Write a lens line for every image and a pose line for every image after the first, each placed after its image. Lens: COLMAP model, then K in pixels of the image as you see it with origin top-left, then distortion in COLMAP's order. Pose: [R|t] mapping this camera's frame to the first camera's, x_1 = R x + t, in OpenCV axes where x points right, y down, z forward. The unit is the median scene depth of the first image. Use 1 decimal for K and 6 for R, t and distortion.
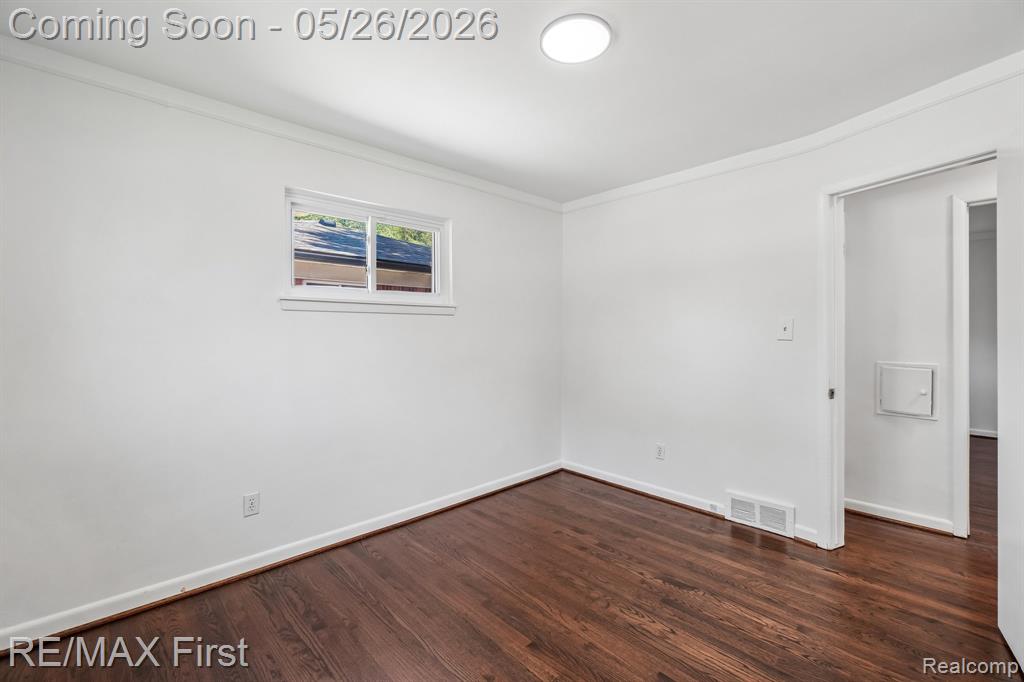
lens RADIAL K [[443.7, 0, 509.8], [0, 443.7, 335.8], [0, 0, 1]] dist [-0.007725, 0.002453]
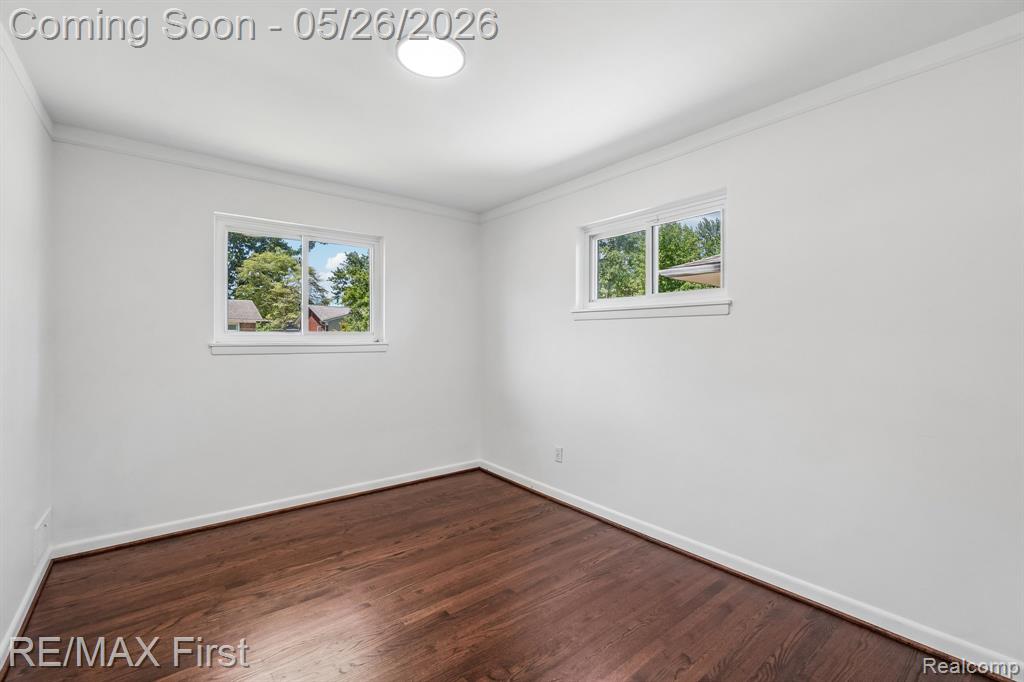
lens RADIAL K [[443.7, 0, 514.7], [0, 443.7, 340.4], [0, 0, 1]] dist [-0.007725, 0.002453]
pose [[-0.073186, 0.012816, -0.997236, 0.779461], [-0.005842, 0.999895, 0.013279, -0.013024], [0.997301, 0.006798, -0.073104, 0.841786]]
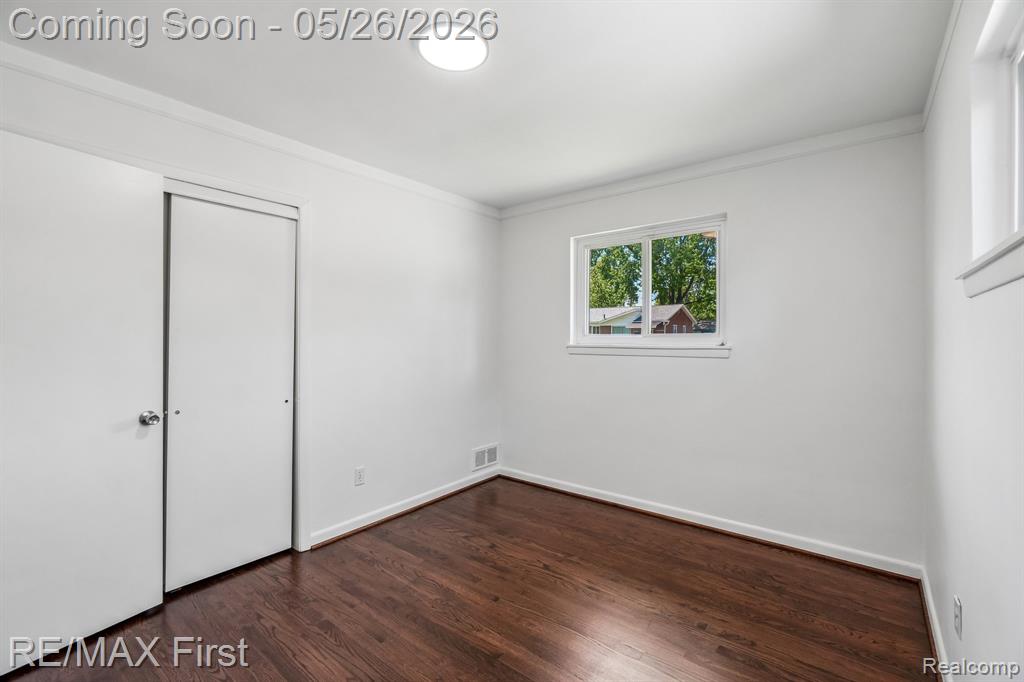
lens RADIAL K [[443.7, 0, 514.8], [0, 443.7, 337.7], [0, 0, 1]] dist [-0.007725, 0.002453]
pose [[-0.988993, 0.006723, -0.147808, 0.108090], [0.006088, 0.999970, 0.004749, -0.015194], [0.147836, 0.003797, -0.989005, 1.330897]]
